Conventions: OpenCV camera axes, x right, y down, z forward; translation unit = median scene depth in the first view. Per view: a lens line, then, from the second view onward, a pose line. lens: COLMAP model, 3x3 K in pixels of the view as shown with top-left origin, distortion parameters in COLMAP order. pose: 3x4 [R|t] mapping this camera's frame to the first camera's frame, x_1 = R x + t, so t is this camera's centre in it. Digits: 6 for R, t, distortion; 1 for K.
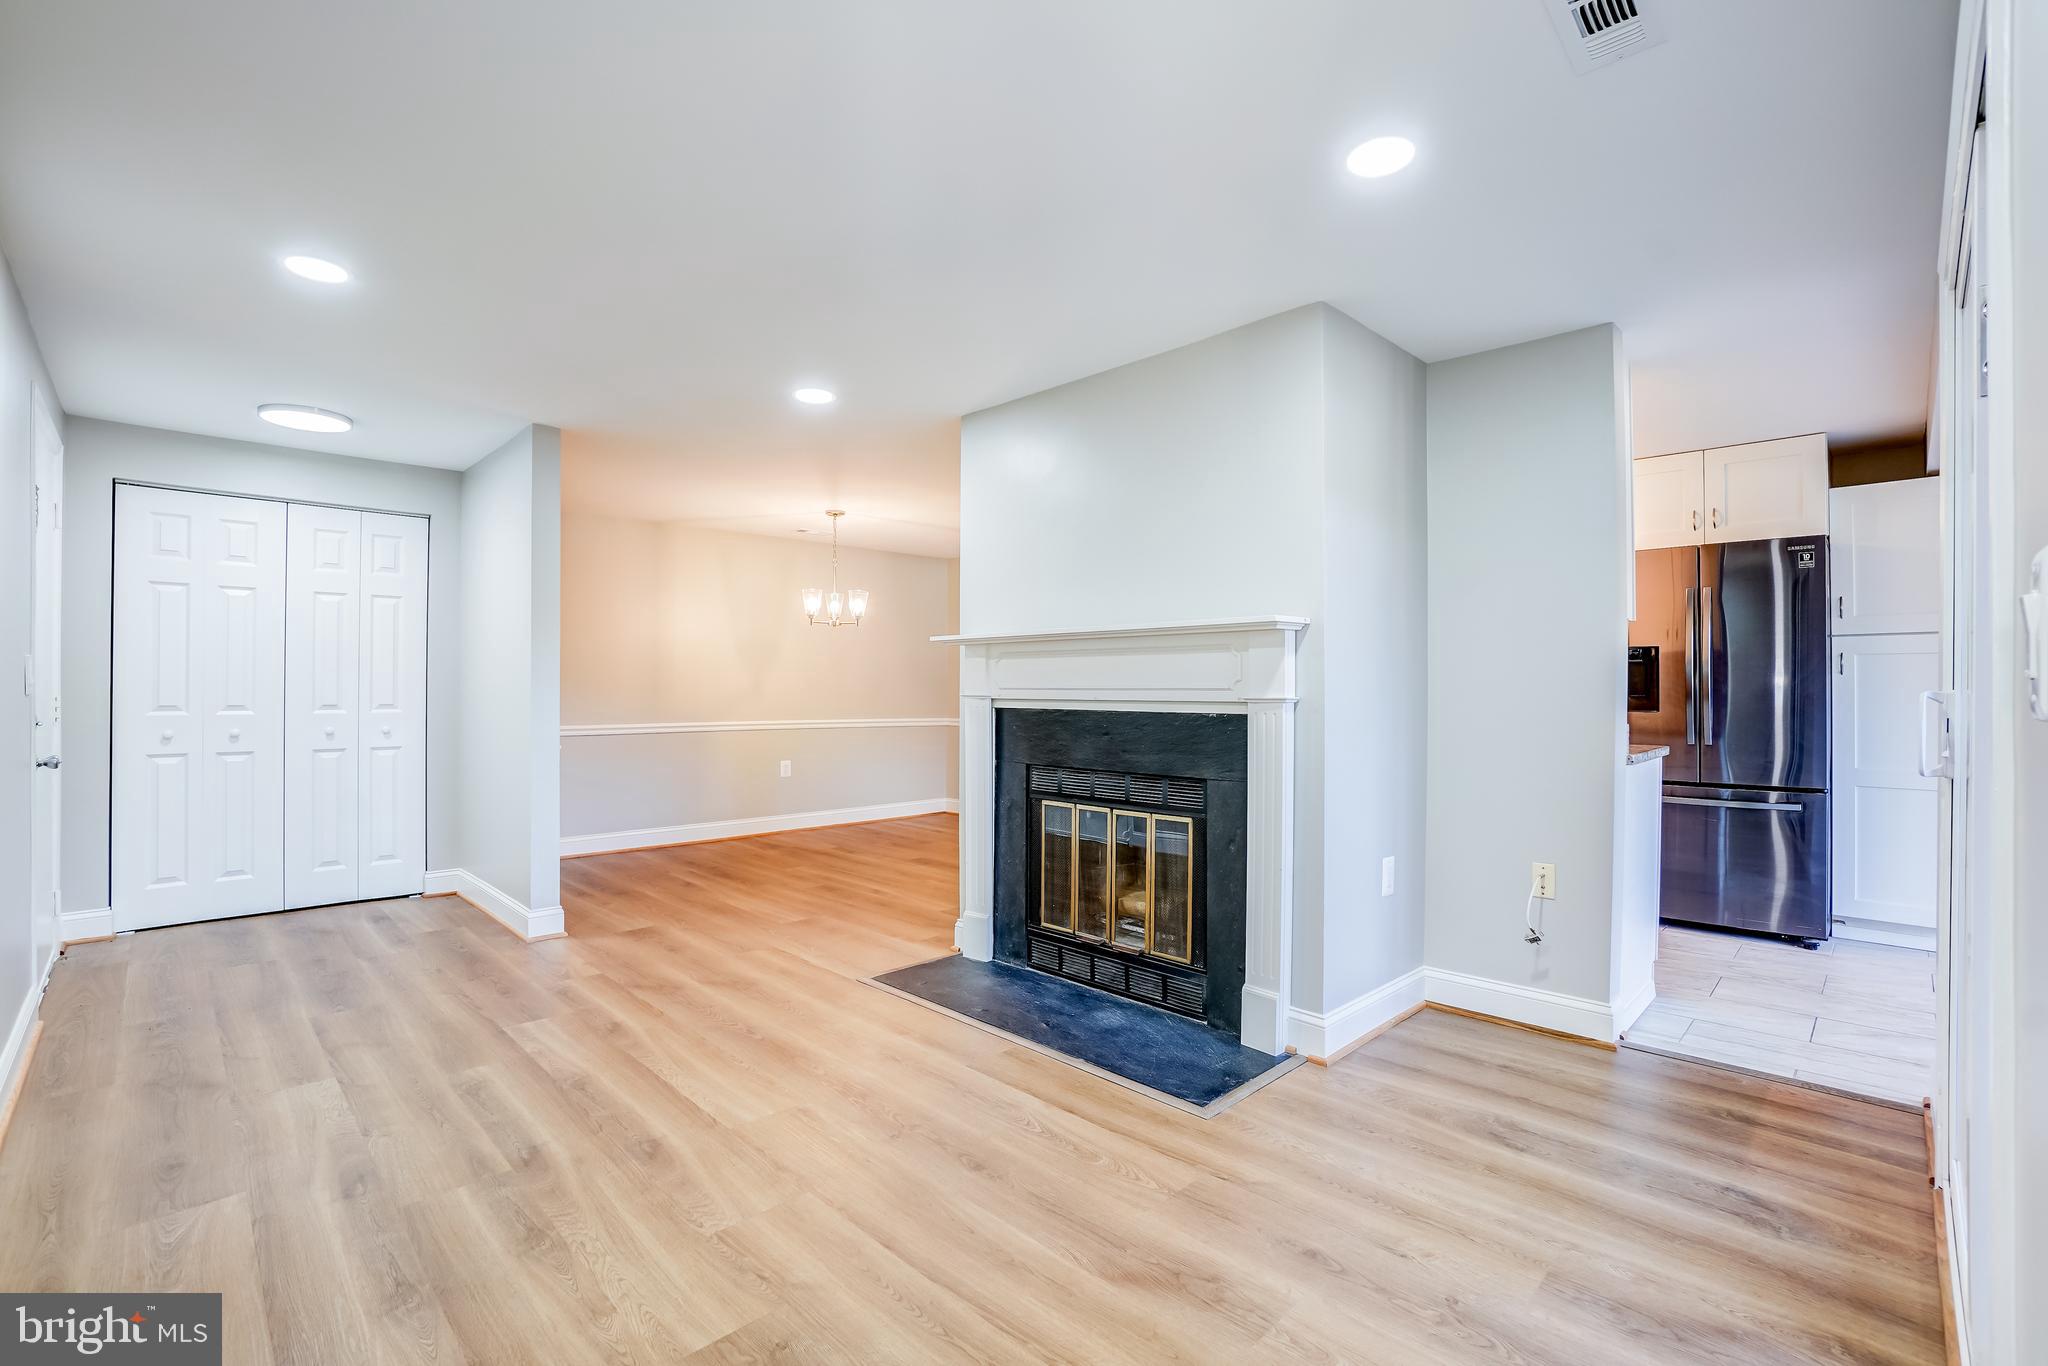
lens RADIAL K [[929.5, 0, 1031.7], [0, 929.5, 708.5], [0, 0, 1]] dist [-0.037116, 0.000541]
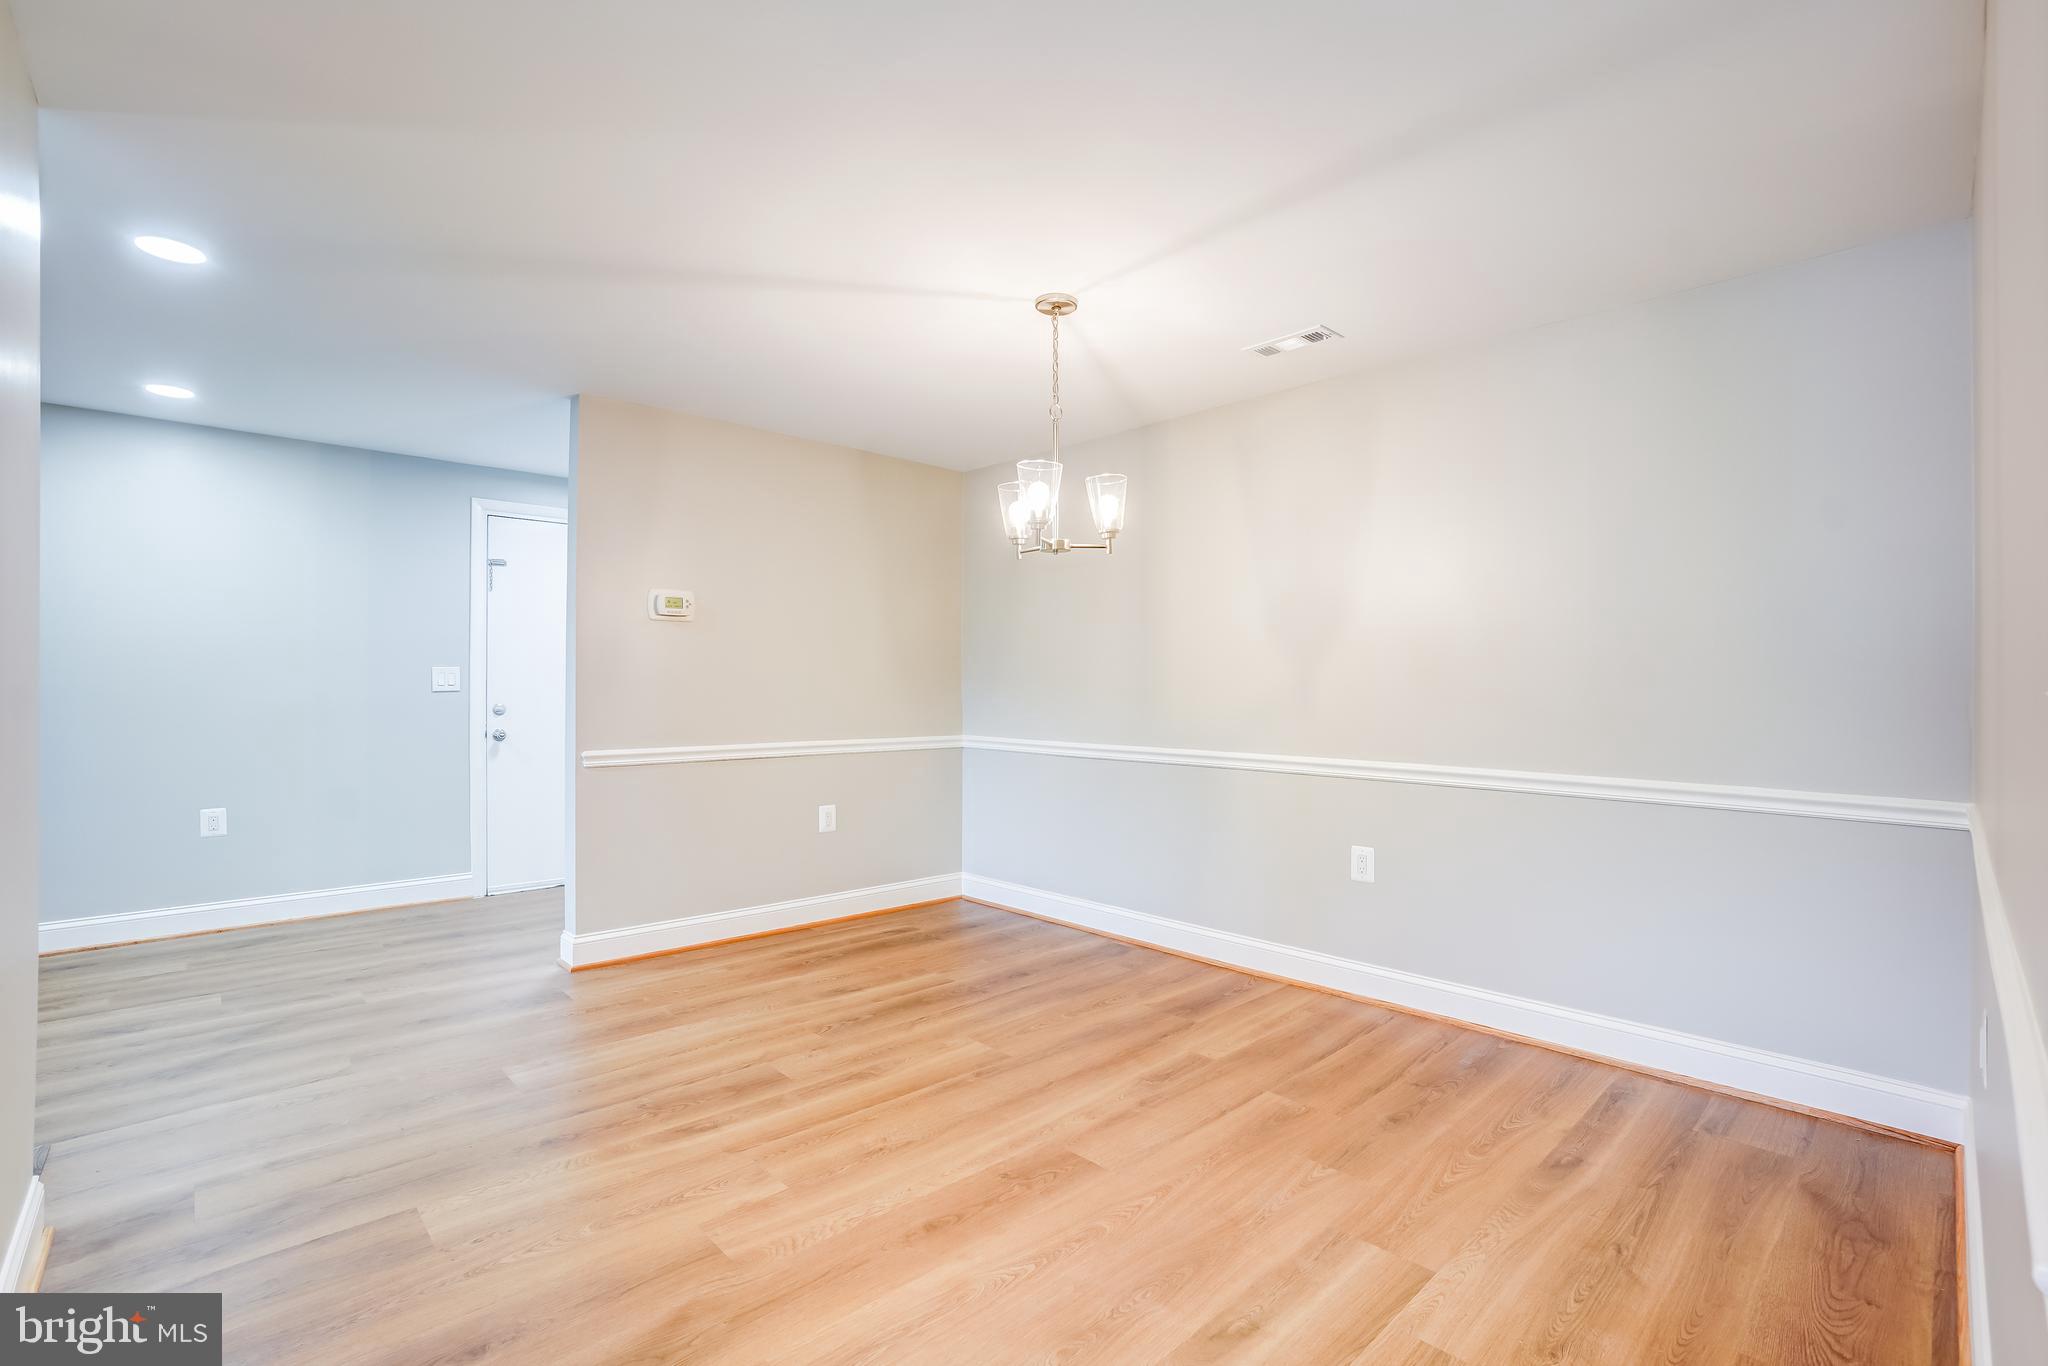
lens RADIAL K [[875.9, 0, 964.3], [0, 875.9, 685.0], [0, 0, 1]] dist [-0.000551, -0.000005]
pose [[-0.046197, -0.008395, -0.998897, 0.407614], [-0.014247, 0.999869, -0.007744, -0.030088], [0.998831, 0.013873, -0.046311, 1.767123]]
